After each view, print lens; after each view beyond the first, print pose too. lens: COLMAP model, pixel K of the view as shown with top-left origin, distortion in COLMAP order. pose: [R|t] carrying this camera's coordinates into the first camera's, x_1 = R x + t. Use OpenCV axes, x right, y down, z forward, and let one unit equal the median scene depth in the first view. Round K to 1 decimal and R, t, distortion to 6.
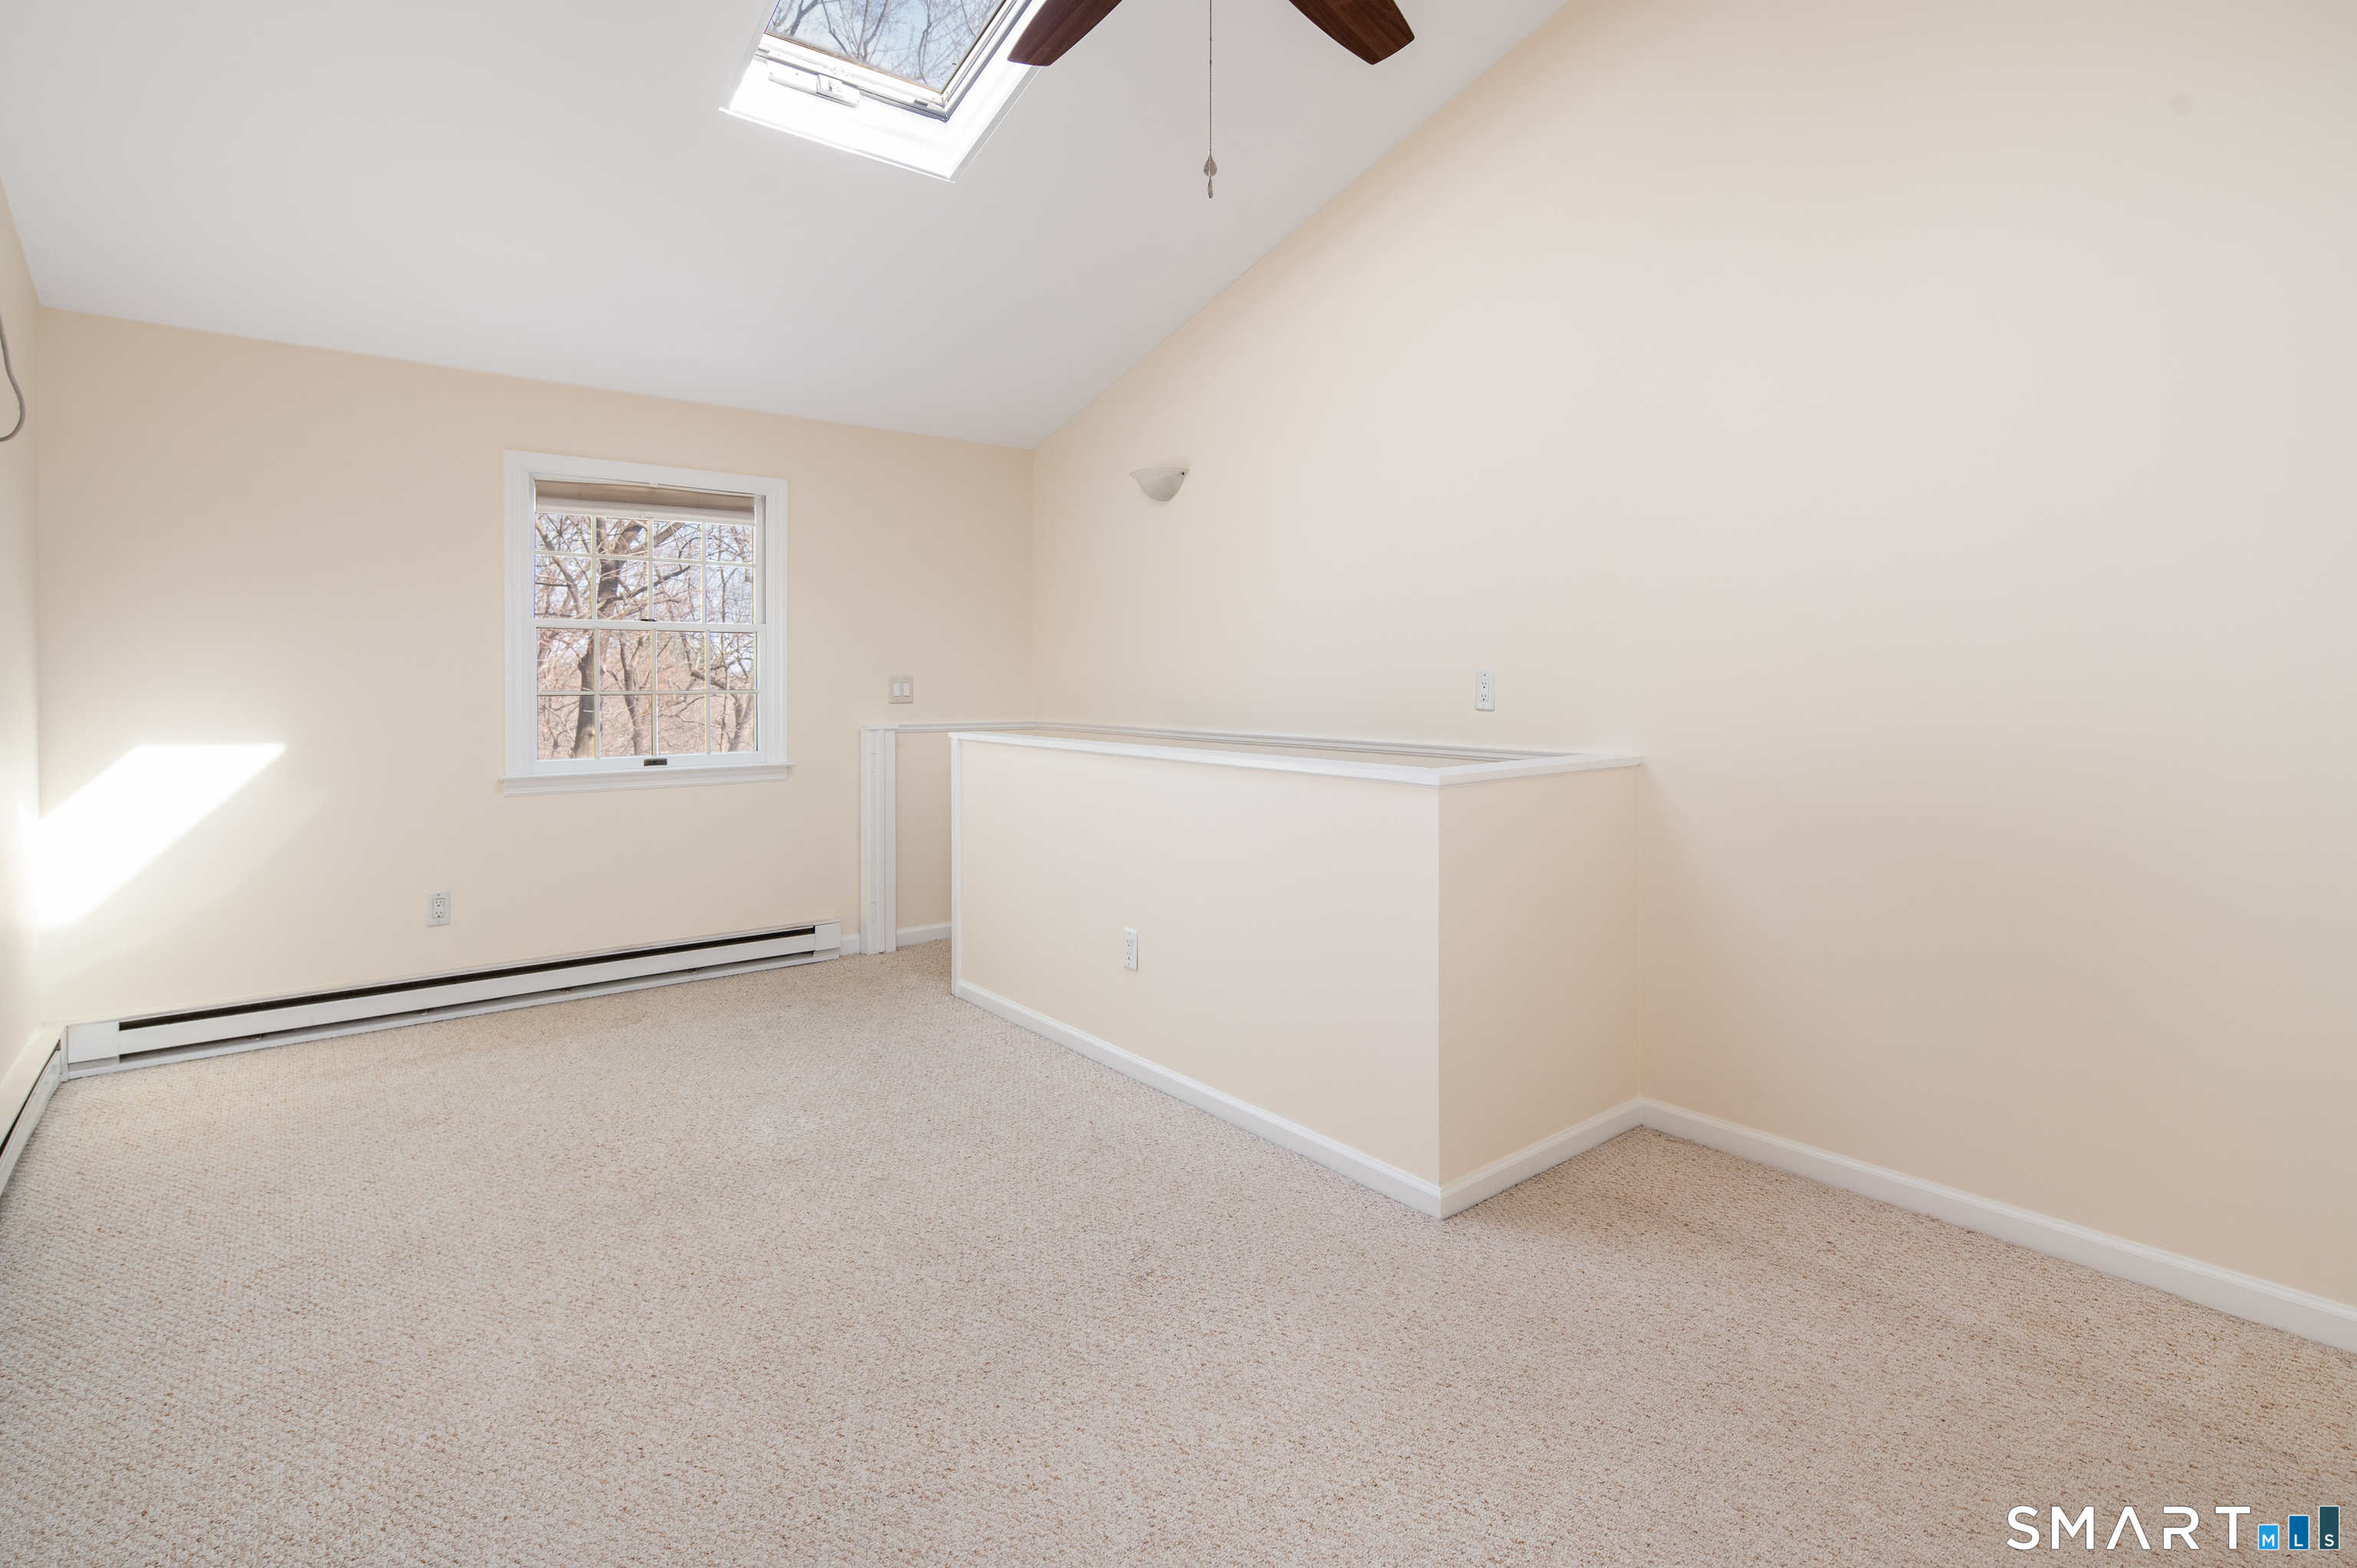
lens RADIAL K [[1151.6, 0, 1181.8], [0, 1151.6, 654.3], [0, 0, 1]] dist [-0.000498, -0.001670]
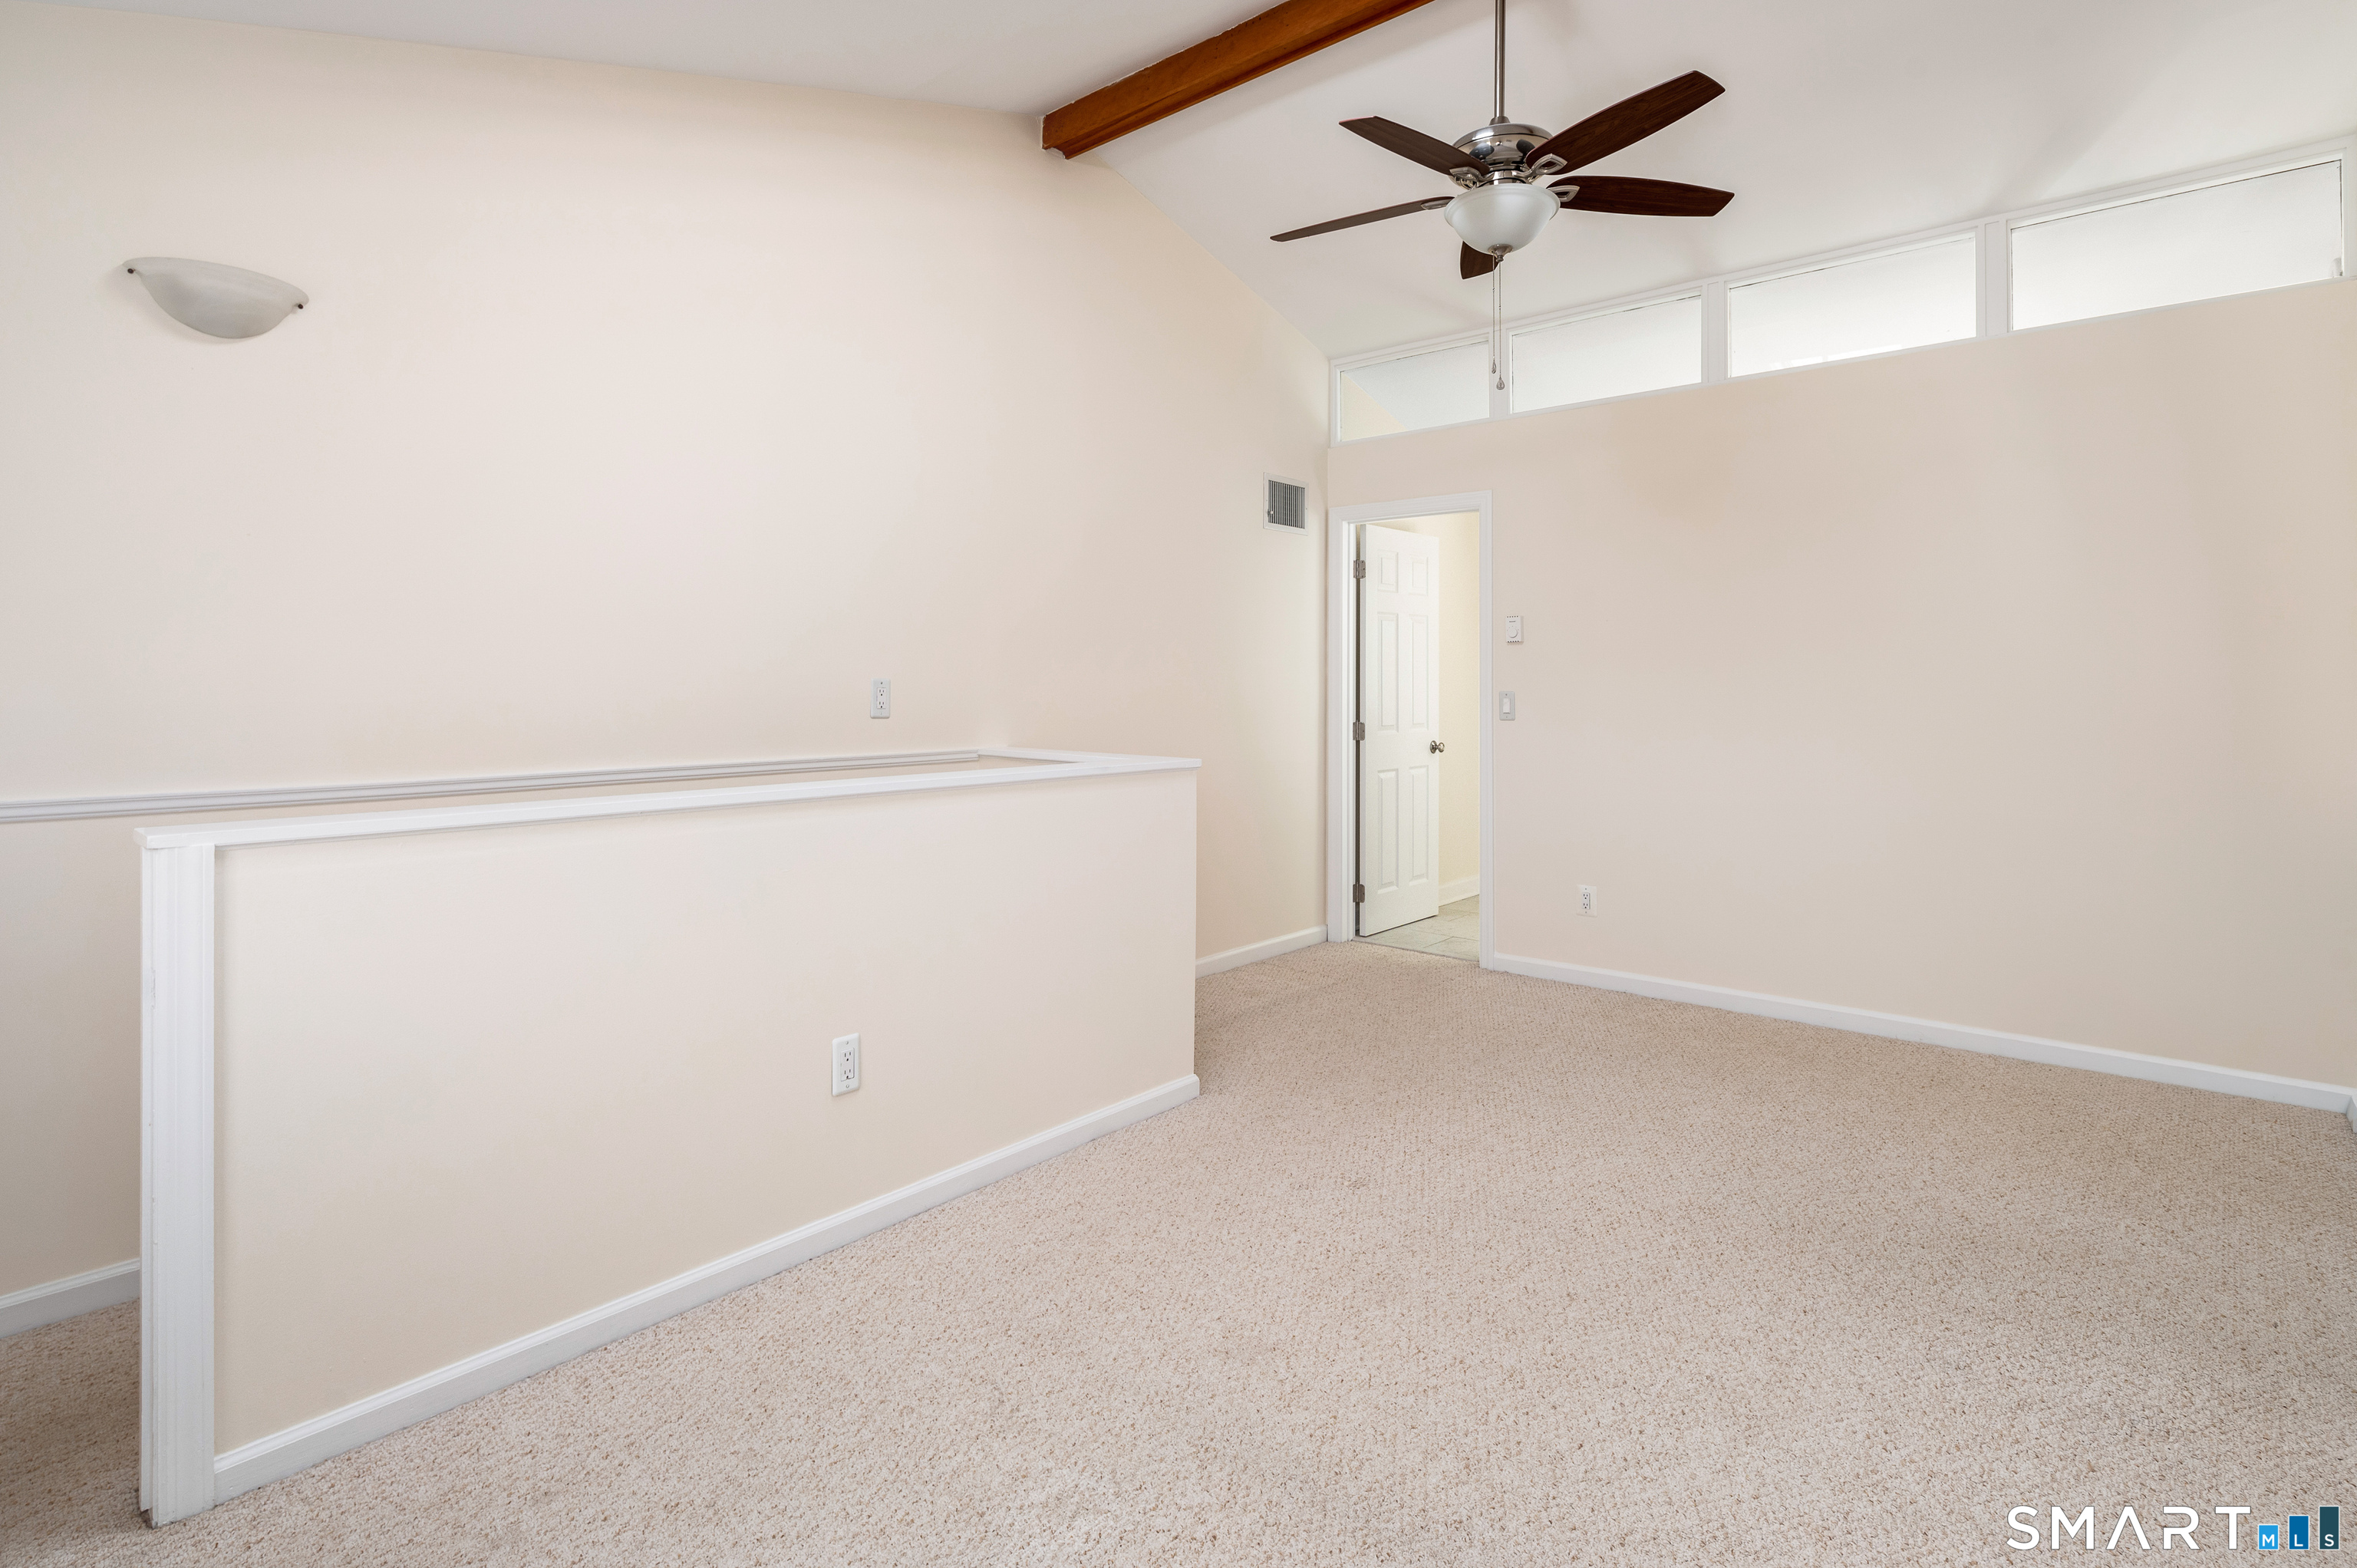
lens RADIAL K [[1151.6, 0, 1181.8], [0, 1151.6, 654.3], [0, 0, 1]] dist [-0.000498, -0.001670]
pose [[-0.174098, 0.022886, 0.984462, -0.894367], [-0.018971, 0.999466, -0.026590, 0.016354], [-0.984546, -0.023306, -0.173571, 1.037953]]
